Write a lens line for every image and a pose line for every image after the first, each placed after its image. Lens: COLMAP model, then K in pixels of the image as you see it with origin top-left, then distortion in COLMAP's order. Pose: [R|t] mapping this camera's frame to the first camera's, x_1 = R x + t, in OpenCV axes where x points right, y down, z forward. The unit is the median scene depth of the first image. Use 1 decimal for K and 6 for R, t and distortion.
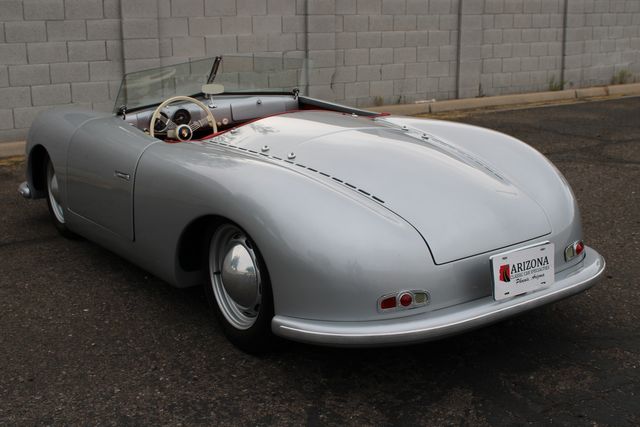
lens RADIAL K [[841.7, 0, 312.5], [0, 841.7, 195.9], [0, 0, 1]] dist [-0.029867, 0.000000]
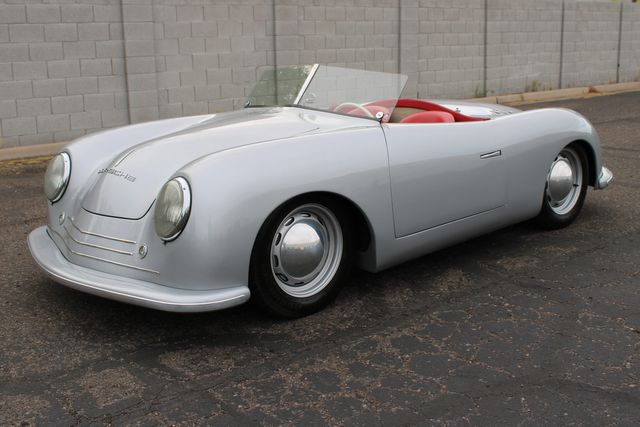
lens RADIAL K [[814.2, 0, 318.1], [0, 814.2, 178.8], [0, 0, 1]] dist [-0.036409, 0.000000]
pose [[0.994925, -0.029632, 0.096154, -0.122359], [0.033945, 0.998475, -0.043535, 0.074411], [-0.094717, 0.046578, 0.994414, -0.265340]]
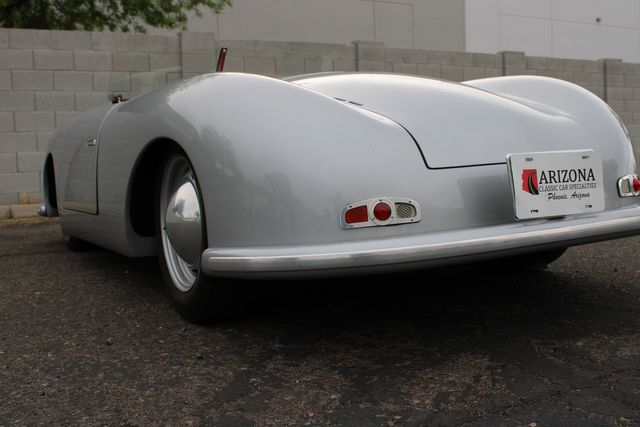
lens RADIAL K [[707.9, 0, 312.2], [0, 707.9, 194.6], [0, 0, 1]] dist [-0.068387, 0.000000]
pose [[0.993407, -0.015025, -0.113651, 0.069497], [-0.003790, 0.986528, -0.163549, 0.118492], [0.114577, 0.162901, 0.979967, 0.247436]]
